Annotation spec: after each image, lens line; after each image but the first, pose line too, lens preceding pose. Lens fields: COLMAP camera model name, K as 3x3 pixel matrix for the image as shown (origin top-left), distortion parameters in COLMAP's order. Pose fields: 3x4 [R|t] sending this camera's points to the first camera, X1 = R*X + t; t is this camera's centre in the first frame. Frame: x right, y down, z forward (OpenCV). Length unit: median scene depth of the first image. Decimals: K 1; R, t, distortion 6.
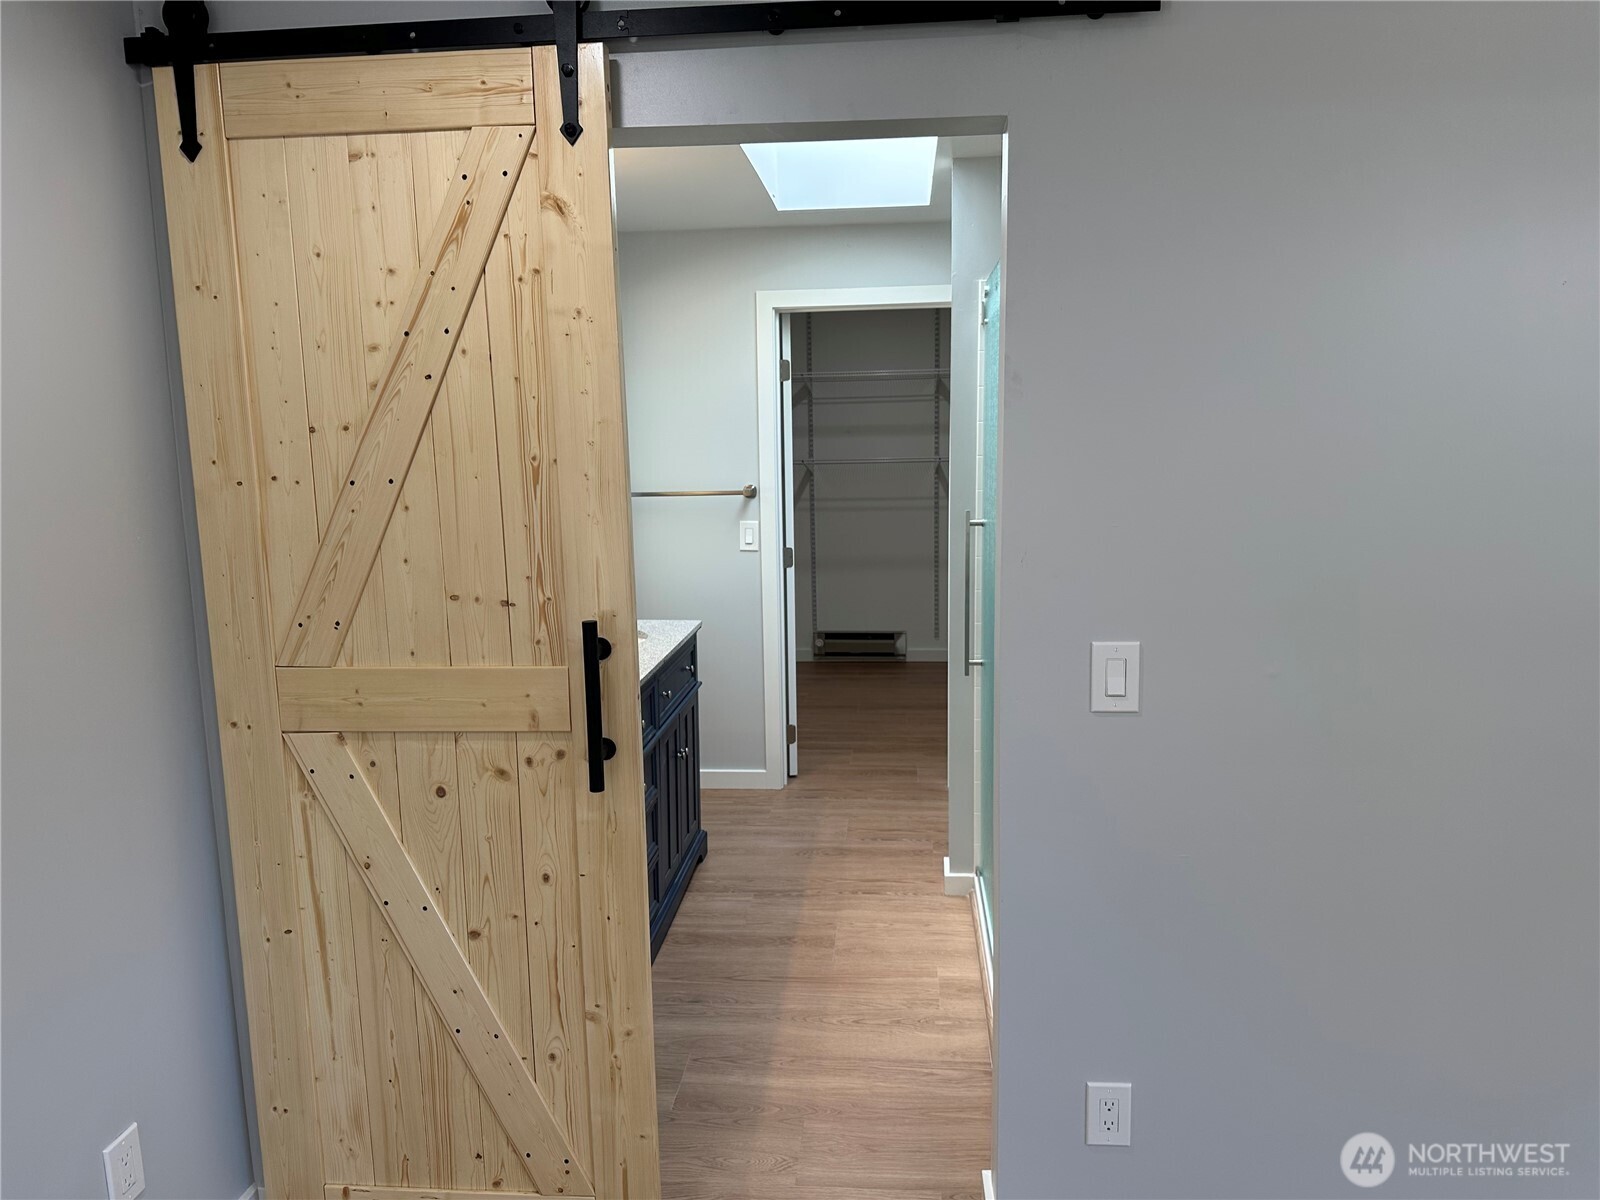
lens RADIAL K [[1107.6, 0, 800.0], [0, 1107.6, 600.0], [0, 0, 1]] dist [0.000451, -0.001550]
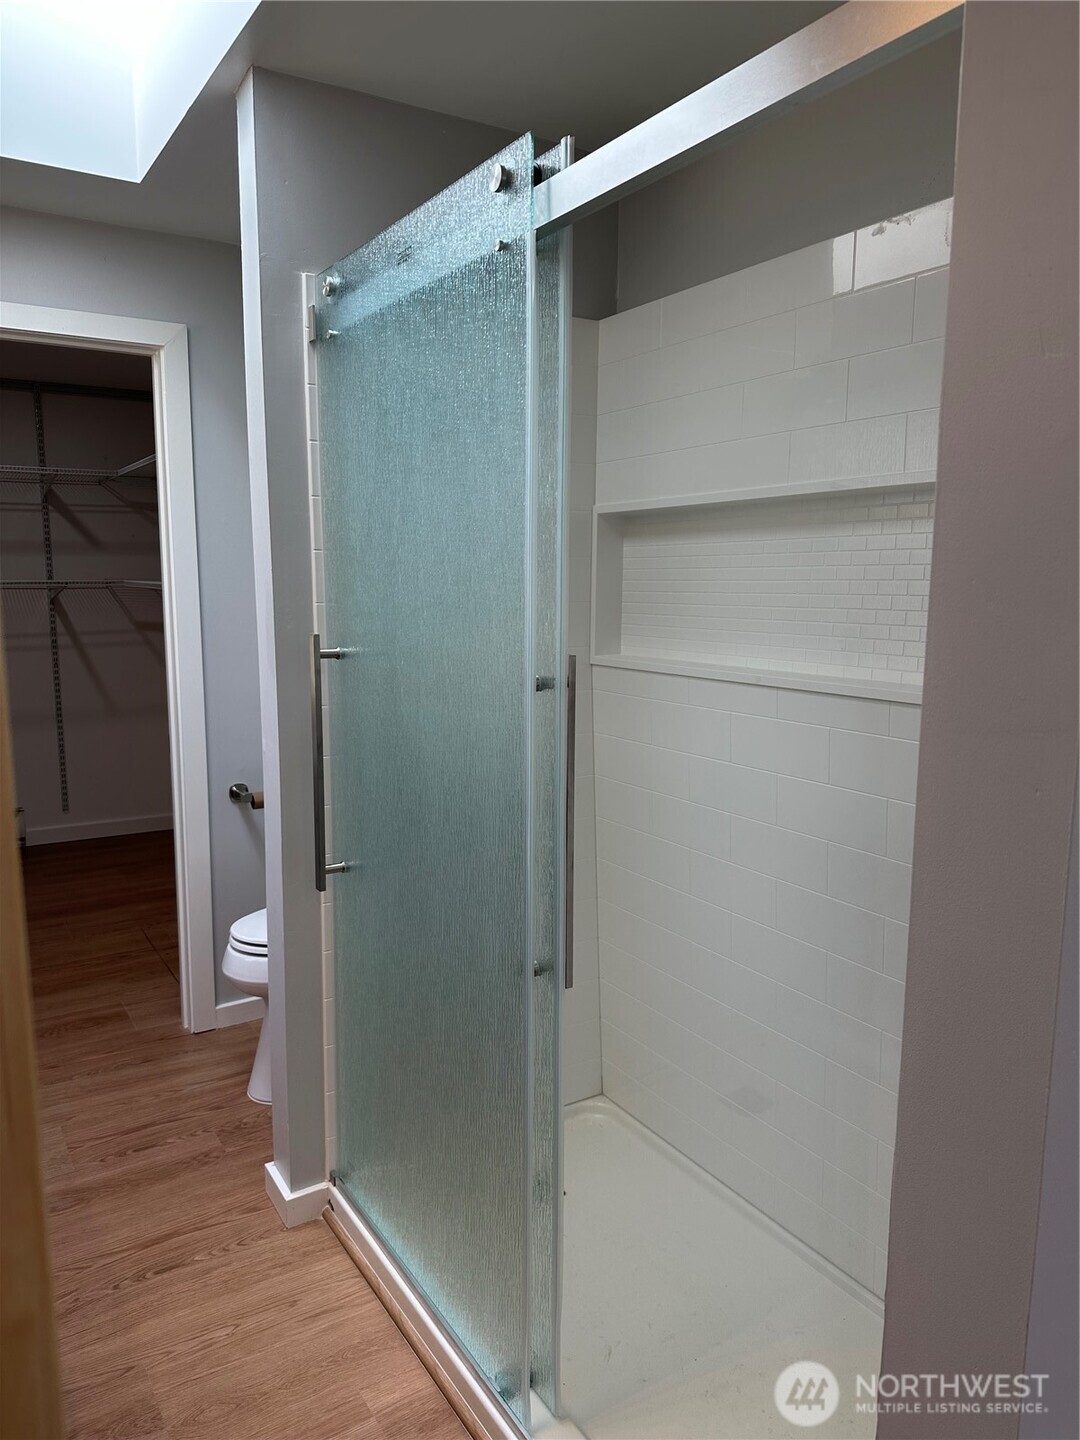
lens RADIAL K [[1021.5, 0, 540.0], [0, 1021.5, 720.0], [0, 0, 1]] dist [-0.001626, -0.009441]
pose [[0.790587, -0.065082, 0.608882, -0.087539], [0.074412, 0.997178, 0.009968, -0.023751], [-0.607812, 0.037427, 0.793198, 0.383696]]
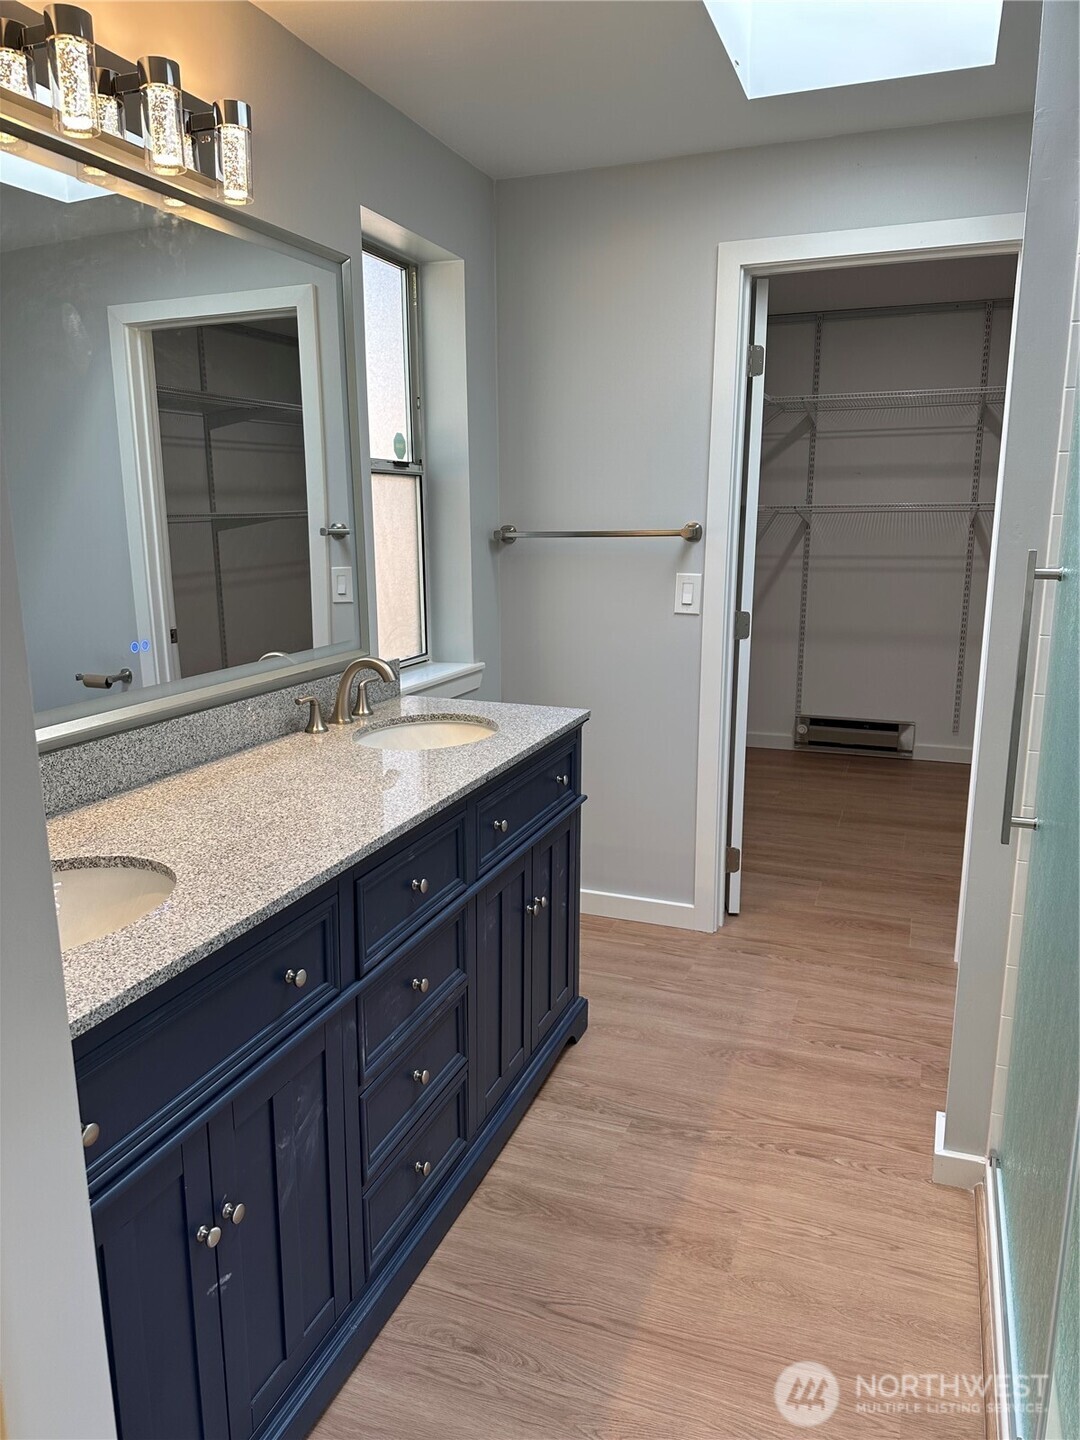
lens RADIAL K [[1009.7, 0, 522.0], [0, 1009.7, 722.7], [0, 0, 1]] dist [0.075809, -0.136798]
pose [[0.958999, 0.070029, -0.274620, 0.044546], [-0.052971, 0.996205, 0.069056, -0.014680], [0.278414, -0.051678, 0.959070, 0.365727]]
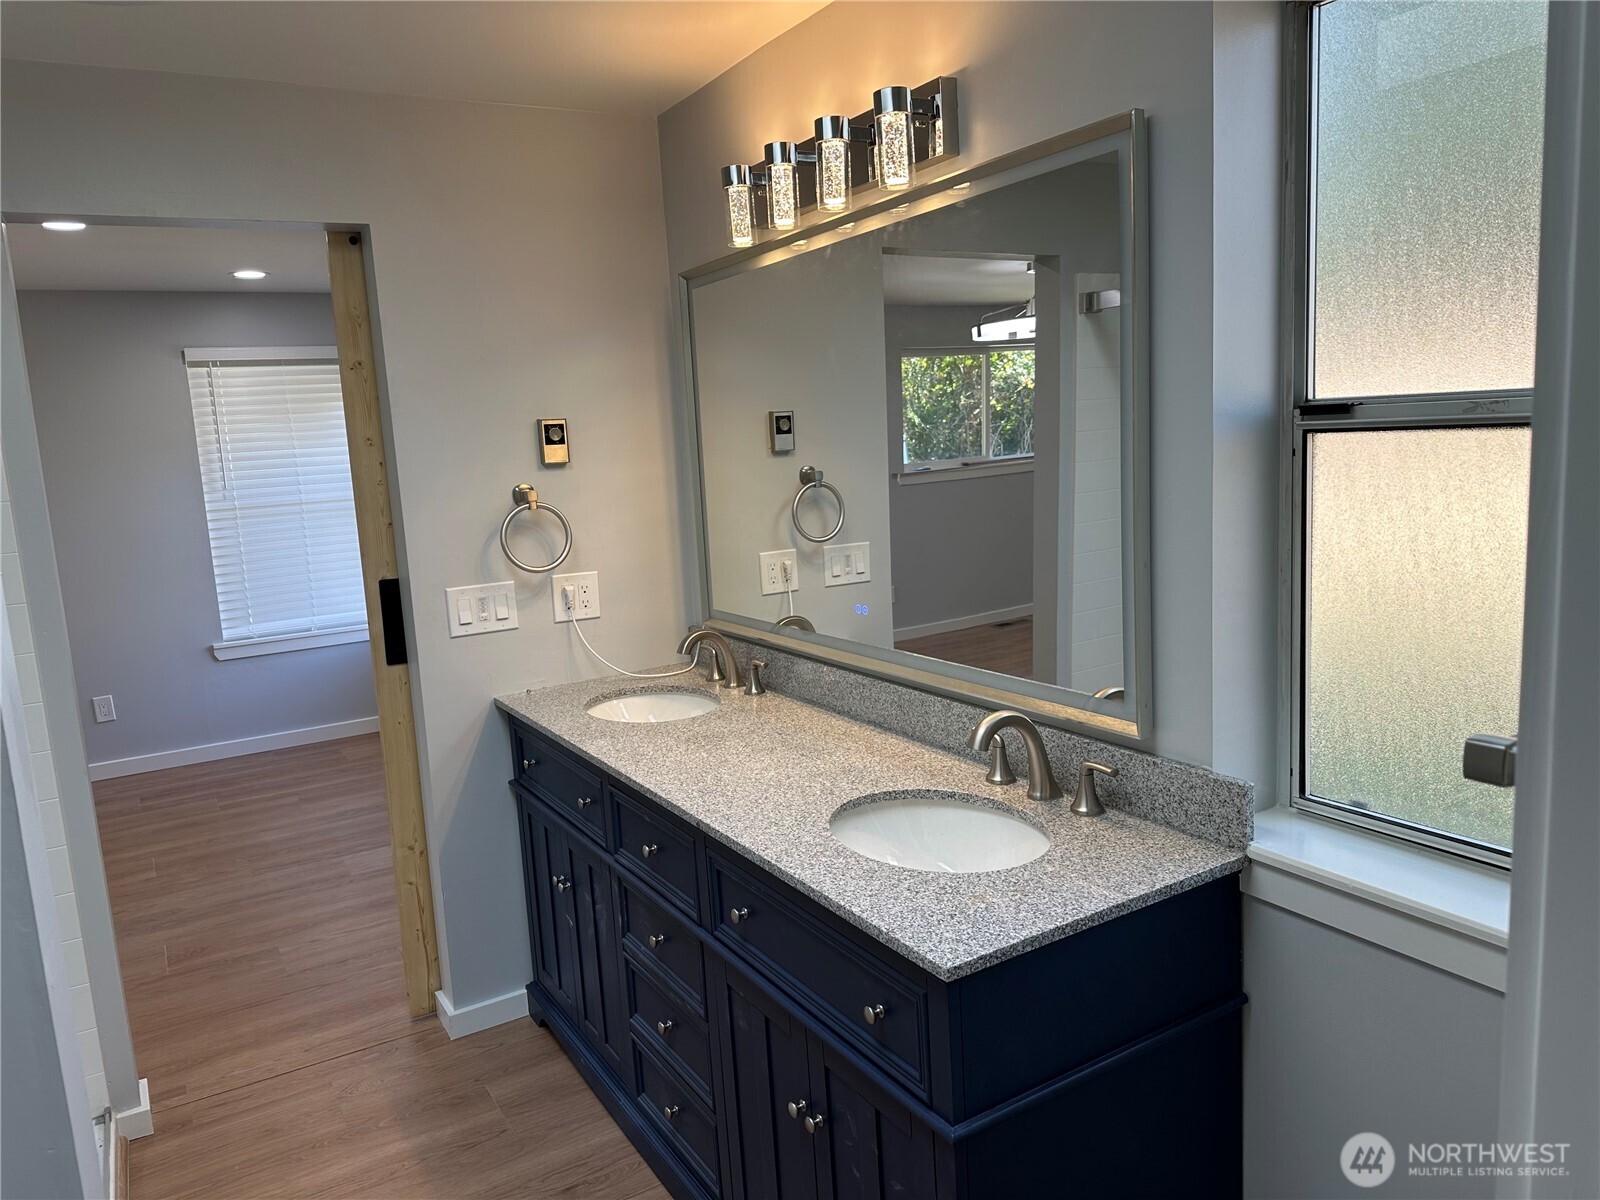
lens RADIAL K [[1116.3, 0, 800.4], [0, 1116.3, 590.1], [0, 0, 1]] dist [0.002859, -0.002133]
pose [[-0.798601, 0.143374, -0.584534, 0.121943], [-0.025061, 0.962448, 0.270307, -0.173821], [0.601338, 0.230517, -0.765019, 1.174866]]
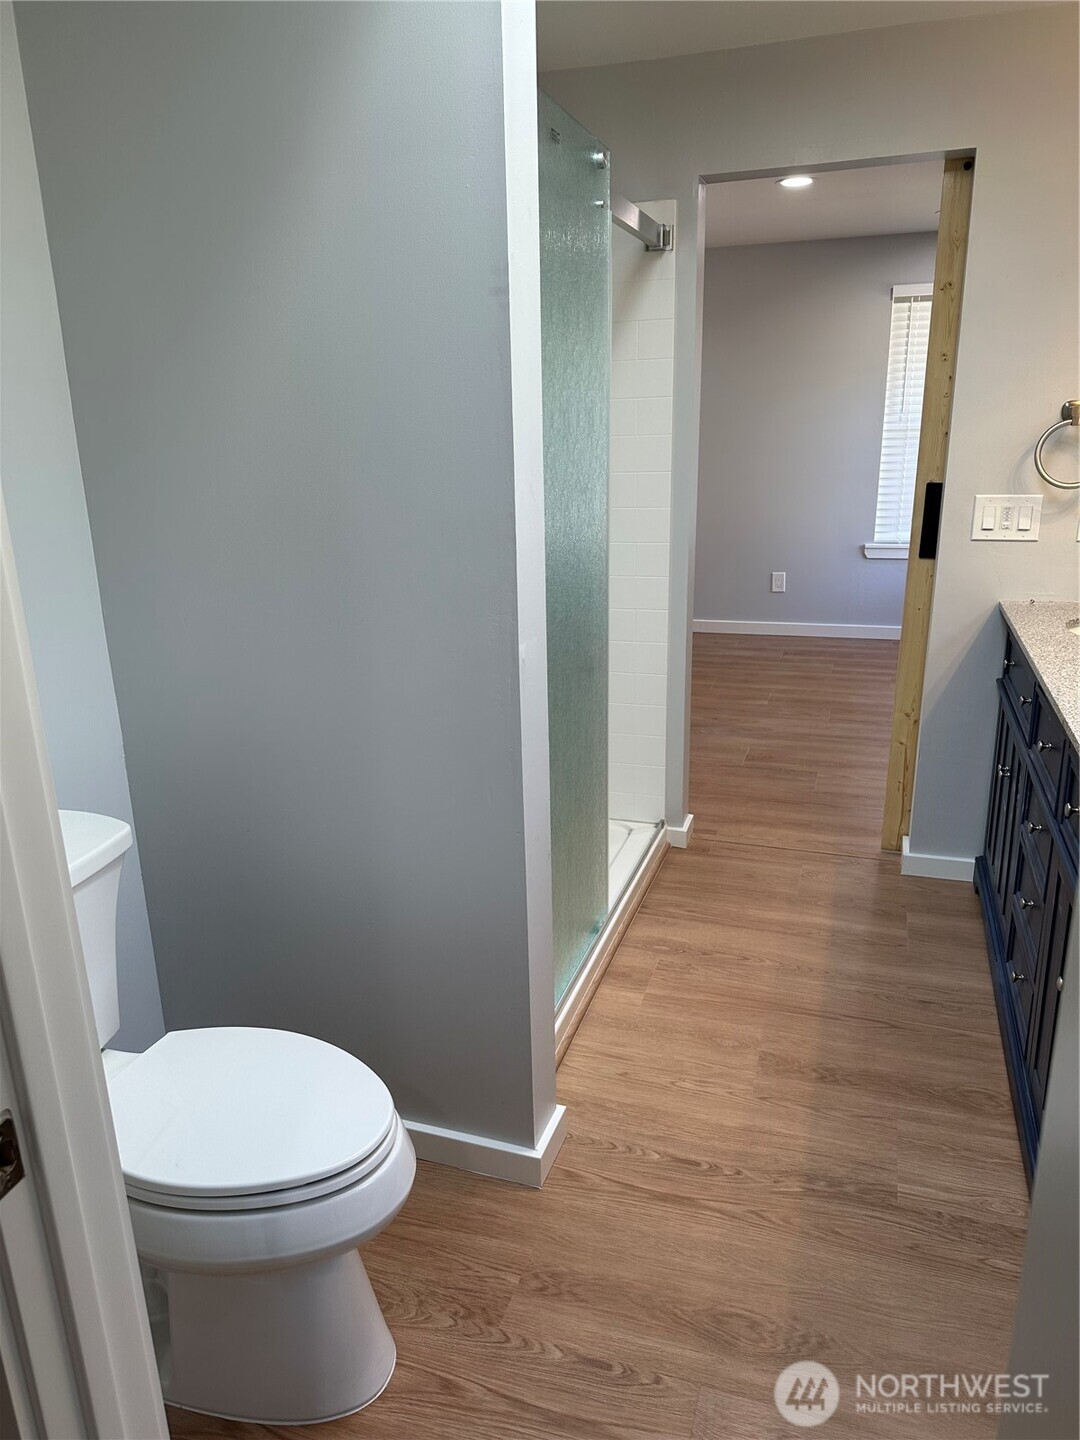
lens RADIAL K [[1021.5, 0, 540.0], [0, 1021.5, 720.0], [0, 0, 1]] dist [-0.001626, -0.009441]
pose [[-0.974372, -0.025434, 0.223499, 0.022385], [0.073487, 0.903078, 0.423142, -0.161866], [-0.212600, 0.428722, -0.878065, 1.264229]]
